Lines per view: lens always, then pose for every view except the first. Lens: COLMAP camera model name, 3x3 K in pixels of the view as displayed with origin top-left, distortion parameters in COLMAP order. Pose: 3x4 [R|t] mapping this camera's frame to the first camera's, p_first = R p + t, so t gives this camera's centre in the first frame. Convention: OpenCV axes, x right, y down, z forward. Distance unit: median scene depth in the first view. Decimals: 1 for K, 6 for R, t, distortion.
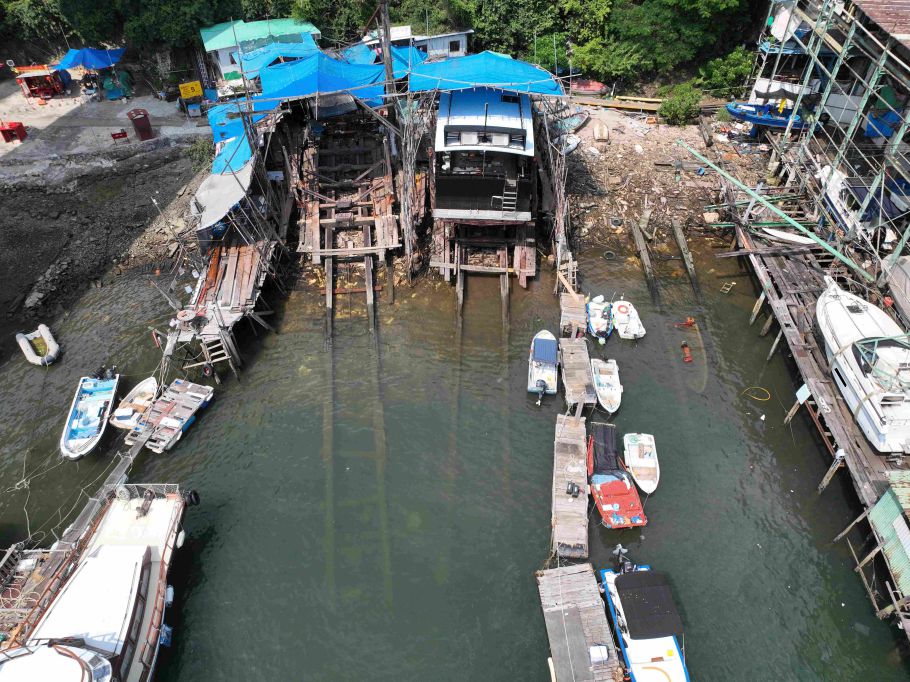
lens RADIAL K [[636.6, 0, 453.9], [0, 636.6, 338.8], [0, 0, 1]] dist [-0.000921, 0.017710]
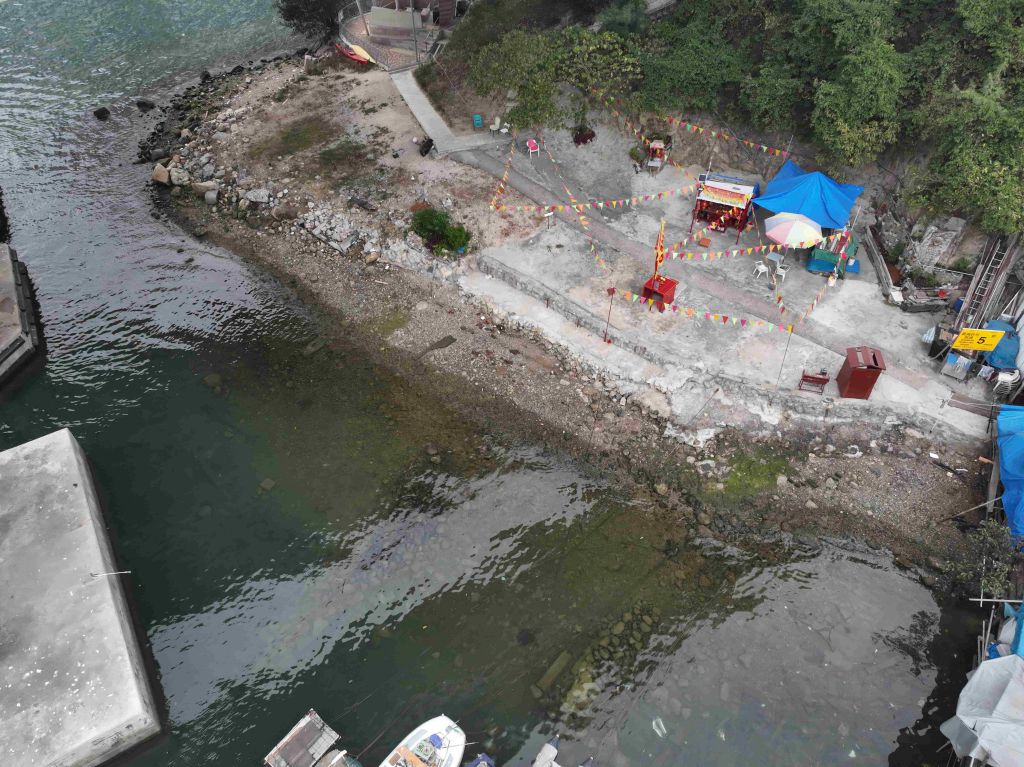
lens RADIAL K [[716.4, 0, 513.4], [0, 716.4, 382.6], [0, 0, 1]] dist [-0.000921, 0.017710]
pose [[0.752502, 0.470515, -0.460821, -0.458095], [-0.444963, 0.879079, 0.170964, -0.324143], [0.485539, 0.076397, 0.870871, 0.340064]]
